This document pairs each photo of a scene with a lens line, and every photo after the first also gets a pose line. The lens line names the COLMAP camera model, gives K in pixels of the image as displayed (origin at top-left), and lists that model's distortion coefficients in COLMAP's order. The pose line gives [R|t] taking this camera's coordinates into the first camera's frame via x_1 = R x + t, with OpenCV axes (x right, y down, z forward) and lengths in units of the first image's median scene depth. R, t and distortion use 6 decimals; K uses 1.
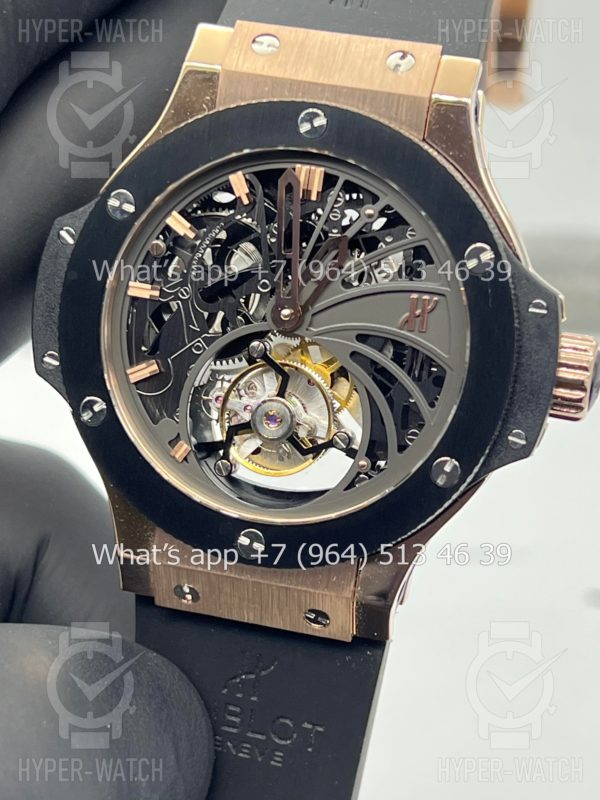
lens RADIAL K [[1789.9, 0, 302.0], [0, 1789.9, 415.7], [0, 0, 1]] dist [0.249181, 0.000000]
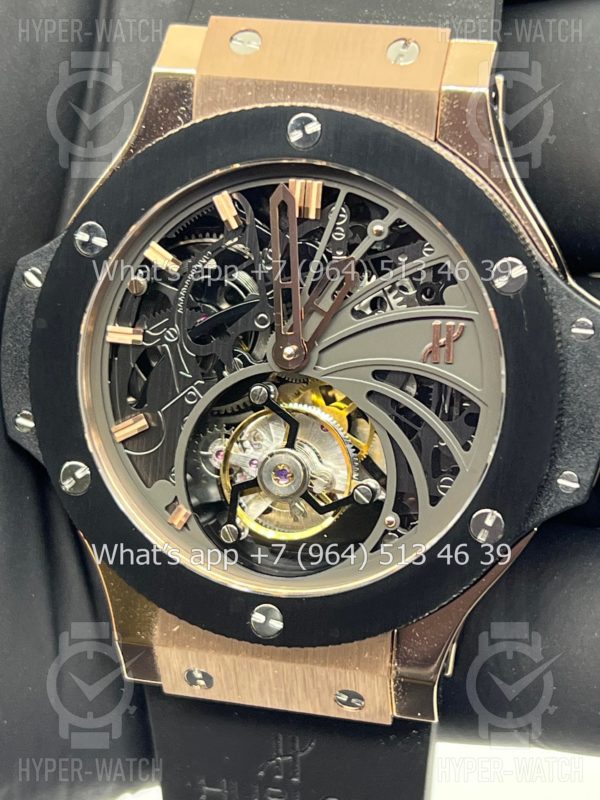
lens RADIAL K [[1789.9, 0, 302.8], [0, 1789.9, 402.4], [0, 0, 1]] dist [0.249181, 0.000000]
pose [[0.997363, -0.066170, -0.029812, 0.021459], [0.066435, 0.997759, 0.007968, -0.039139], [0.029218, -0.009927, 0.999524, 0.139423]]
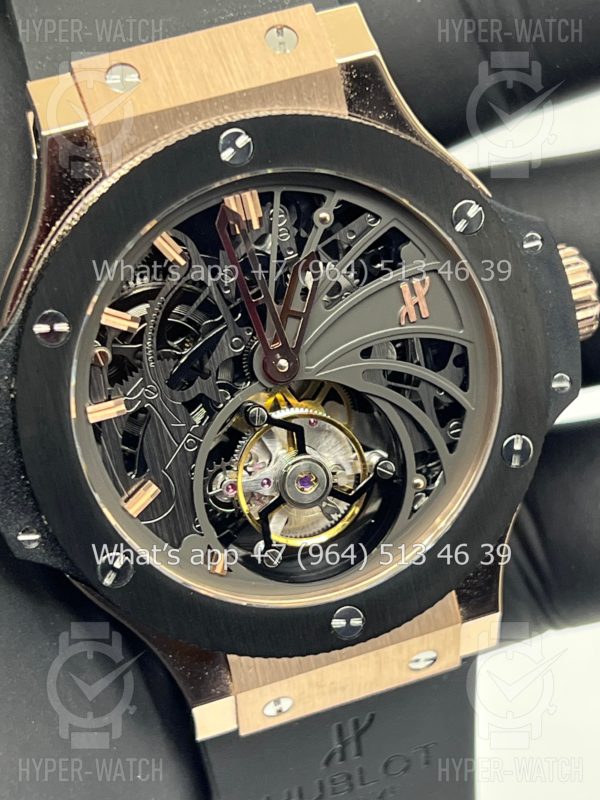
lens RADIAL K [[1789.9, 0, 295.2], [0, 1789.9, 406.0], [0, 0, 1]] dist [0.249181, 0.000000]
pose [[0.834996, -0.429159, 0.344390, -0.302427], [0.394663, 0.903215, 0.168651, -0.178583], [-0.383436, -0.004905, 0.923554, 0.211663]]
